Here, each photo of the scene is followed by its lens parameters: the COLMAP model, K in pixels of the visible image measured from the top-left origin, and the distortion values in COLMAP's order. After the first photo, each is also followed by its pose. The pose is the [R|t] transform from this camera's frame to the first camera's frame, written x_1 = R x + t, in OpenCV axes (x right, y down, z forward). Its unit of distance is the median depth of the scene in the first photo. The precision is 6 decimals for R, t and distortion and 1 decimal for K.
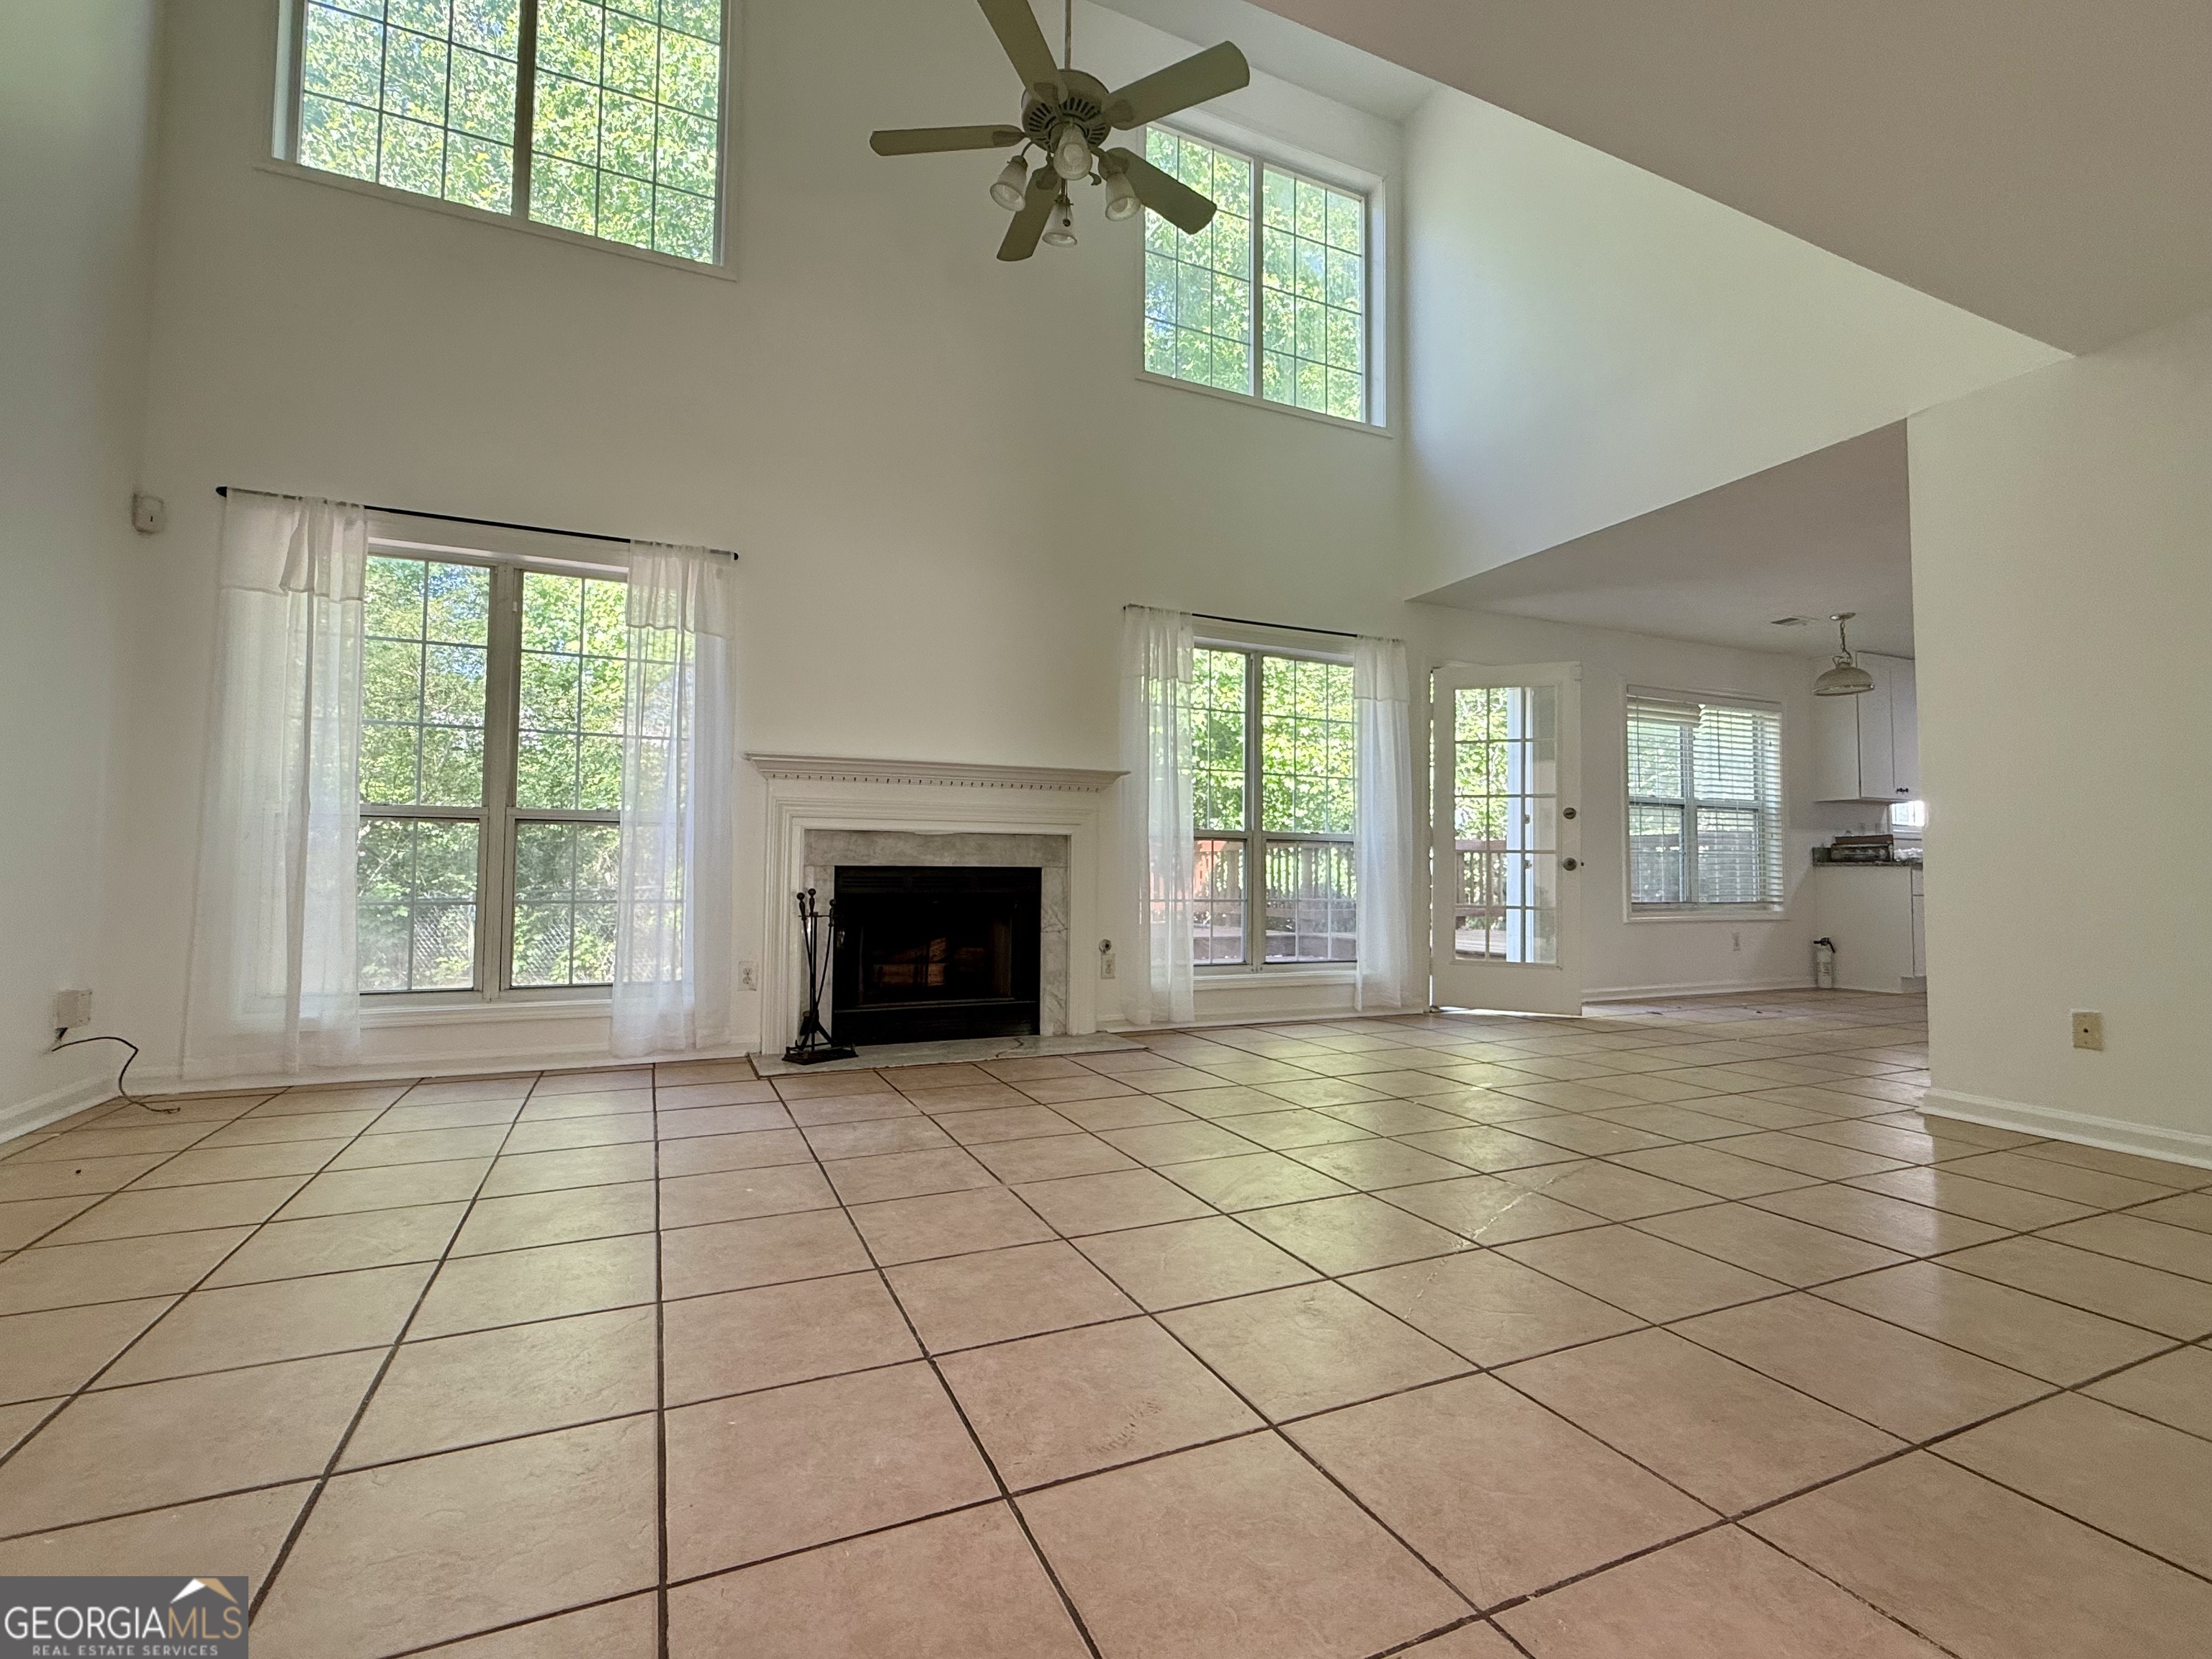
lens RADIAL K [[1011.0, 0, 1106.8], [0, 1011.0, 835.3], [0, 0, 1]] dist [0.002054, 0.000362]
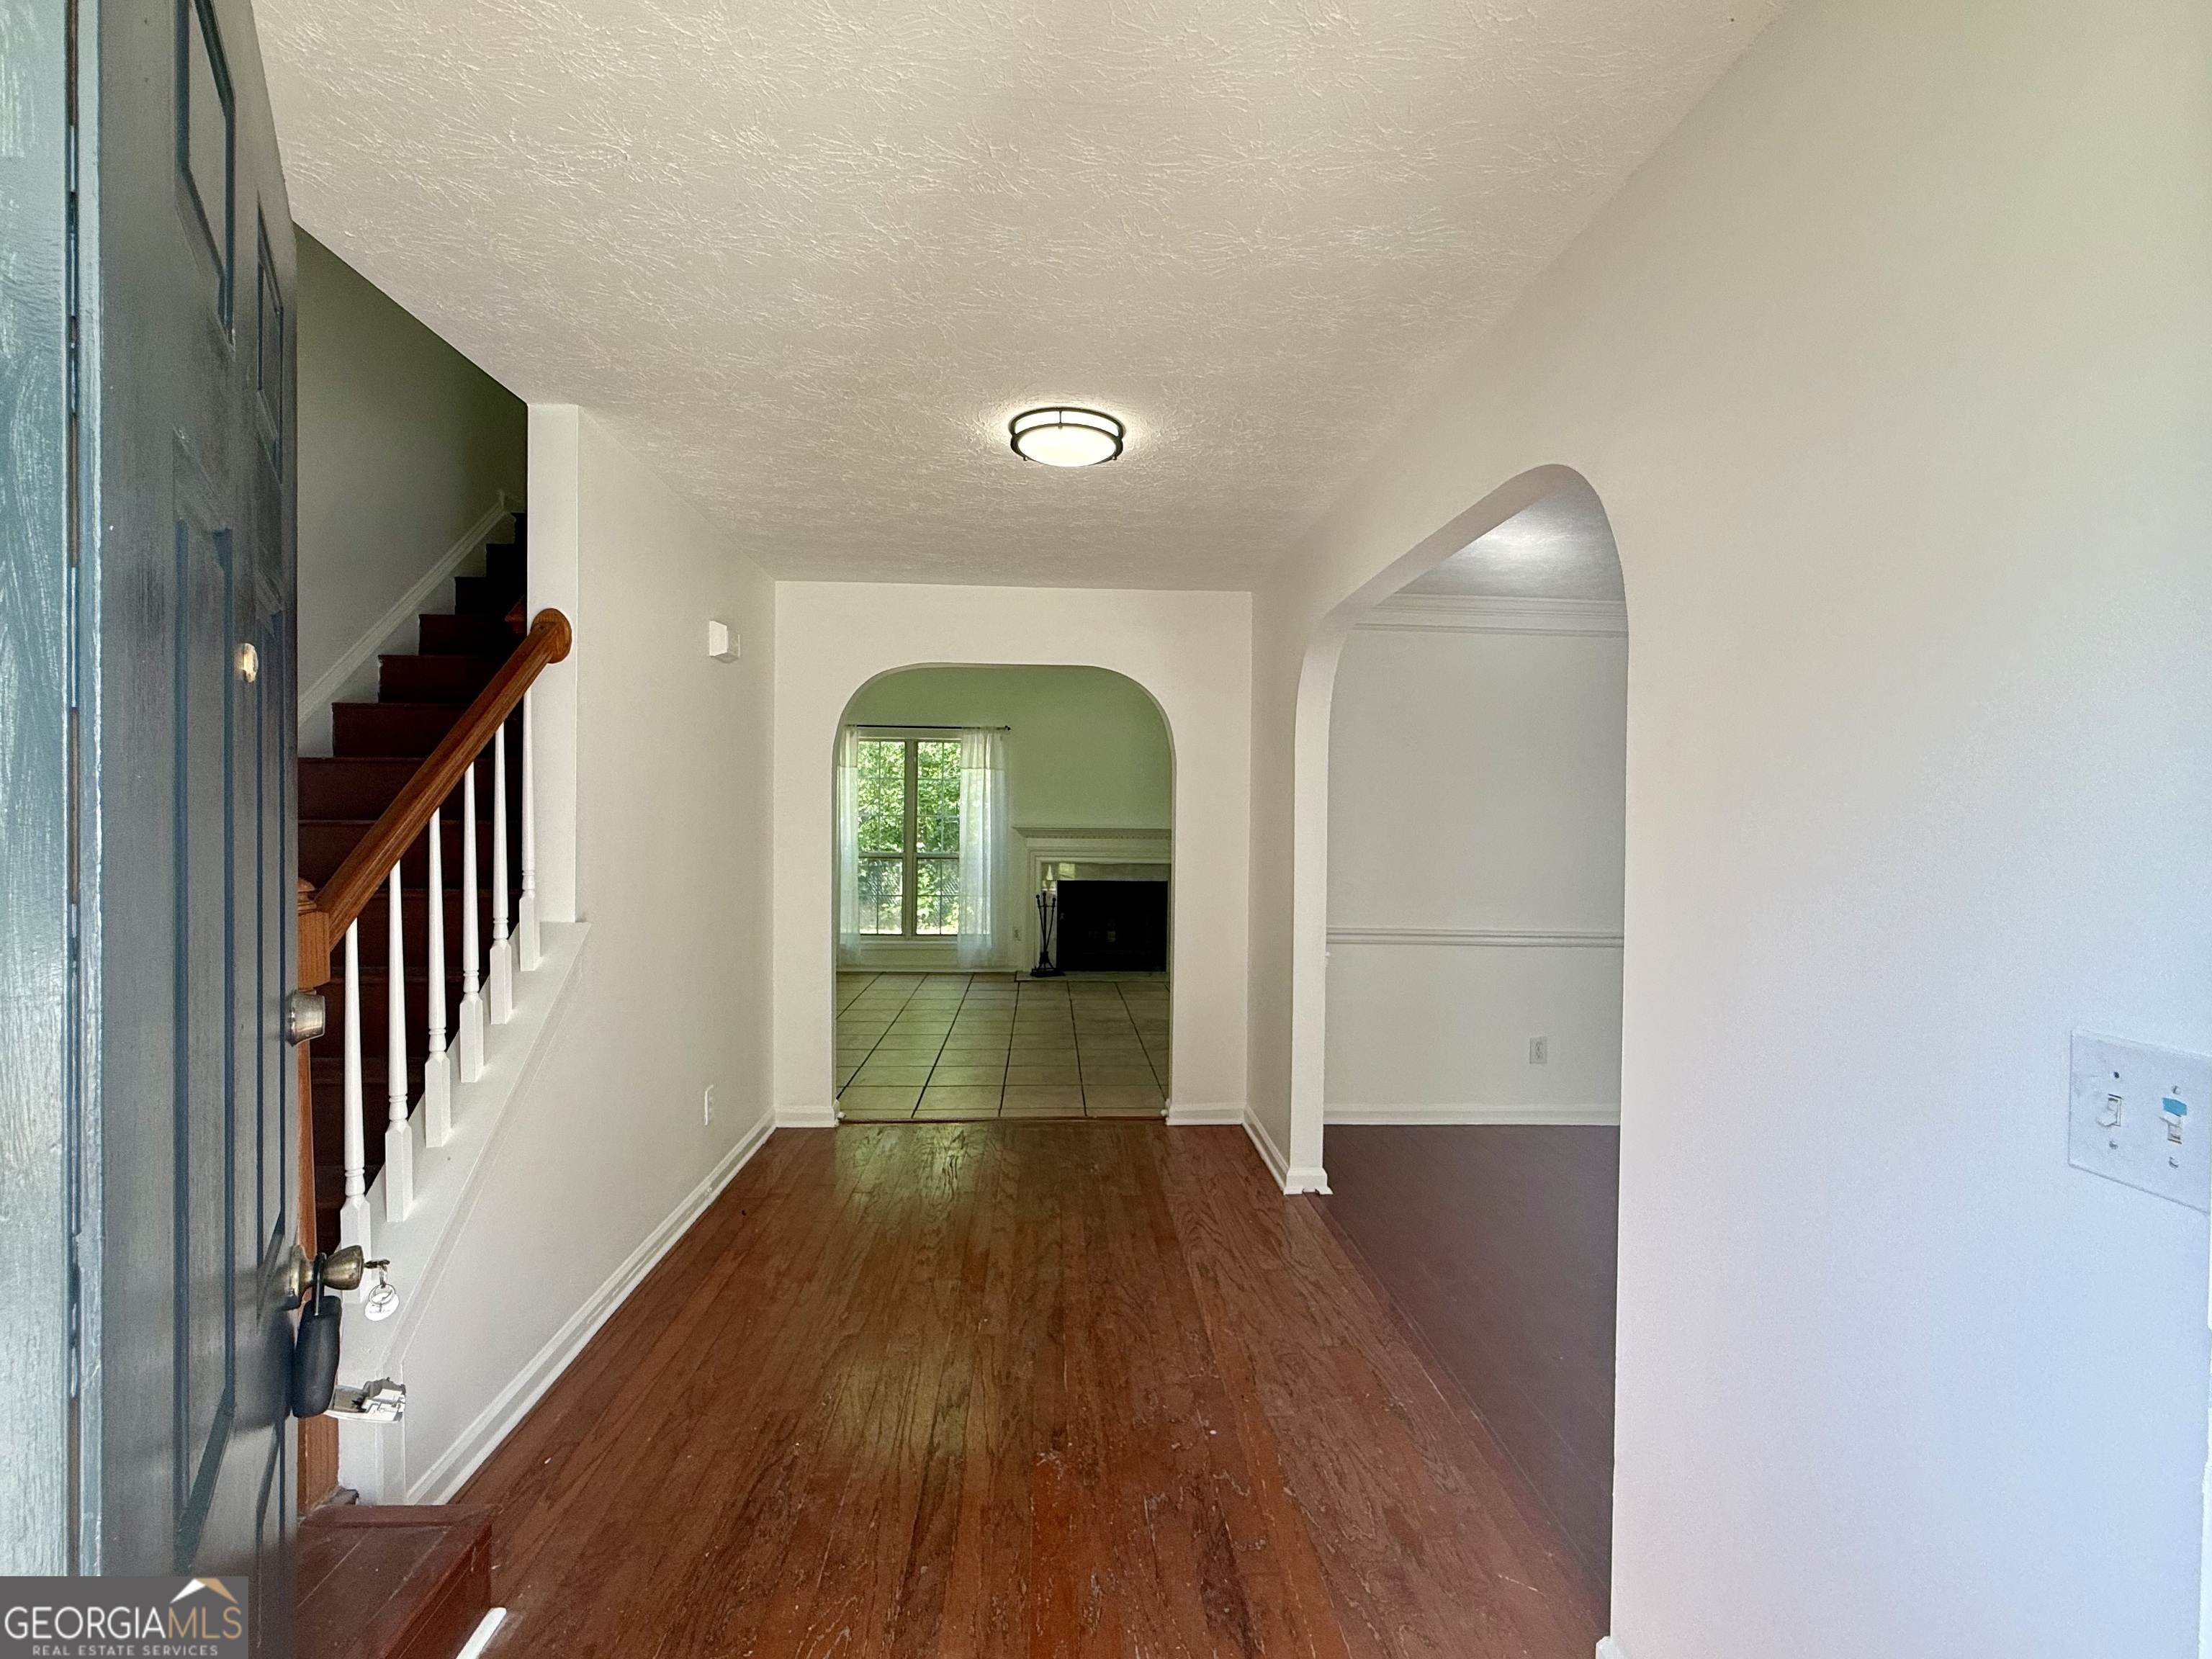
lens RADIAL K [[1011.0, 0, 1104.3], [0, 1011.0, 835.0], [0, 0, 1]] dist [0.002054, 0.000362]
pose [[0.935286, 0.016057, -0.353529, 0.545008], [0.004664, 0.998324, 0.057682, -0.181836], [0.353862, -0.055598, 0.933644, -0.859663]]
